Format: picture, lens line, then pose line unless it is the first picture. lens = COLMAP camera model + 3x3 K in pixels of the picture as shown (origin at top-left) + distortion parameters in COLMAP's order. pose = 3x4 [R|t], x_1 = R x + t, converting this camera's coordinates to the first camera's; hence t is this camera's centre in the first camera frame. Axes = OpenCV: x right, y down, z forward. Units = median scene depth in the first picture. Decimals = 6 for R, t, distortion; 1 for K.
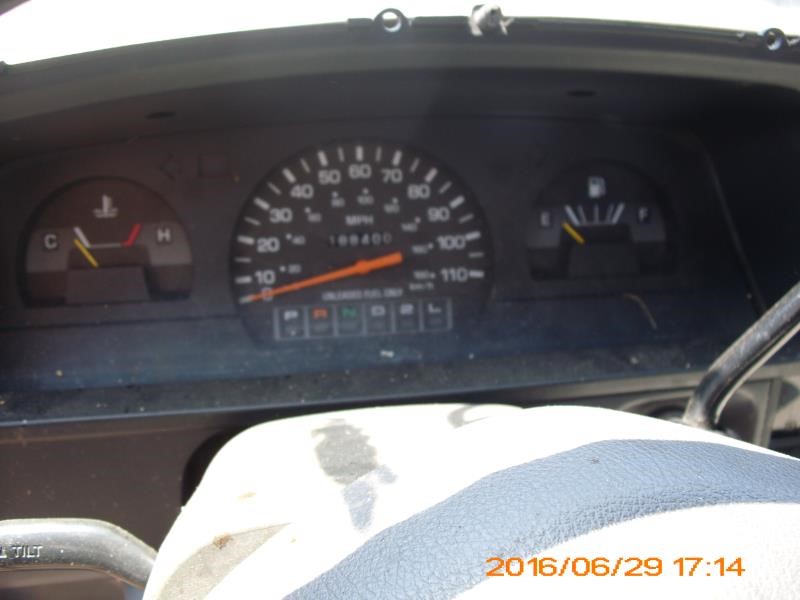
lens RADIAL K [[833.4, 0, 400.0], [0, 833.4, 300.0], [0, 0, 1]] dist [-0.209531, 0.208600]
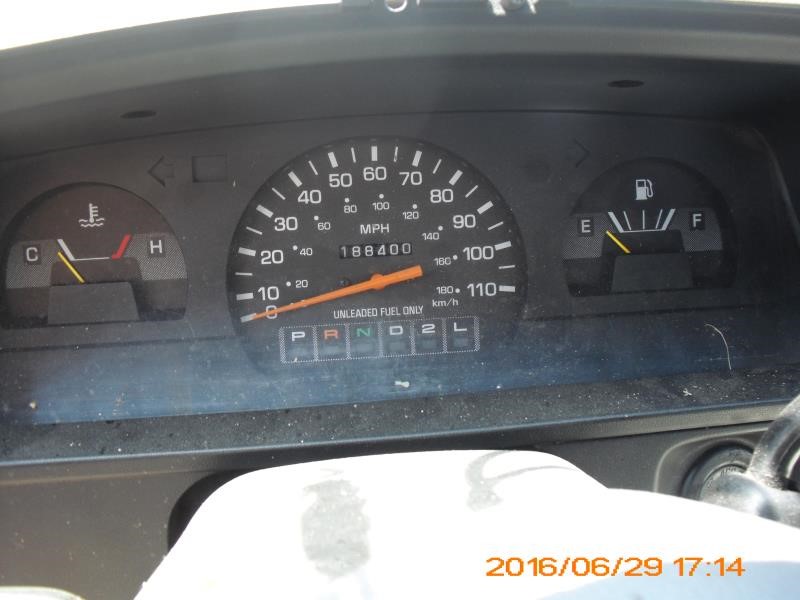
lens RADIAL K [[833.4, 0, 400.0], [0, 833.4, 300.0], [0, 0, 1]] dist [-0.209531, 0.208600]
pose [[0.998601, 0.000681, -0.052880, 0.025649], [-0.000162, 0.999952, 0.009824, -0.029142], [0.052884, -0.009802, 0.998553, 0.115155]]
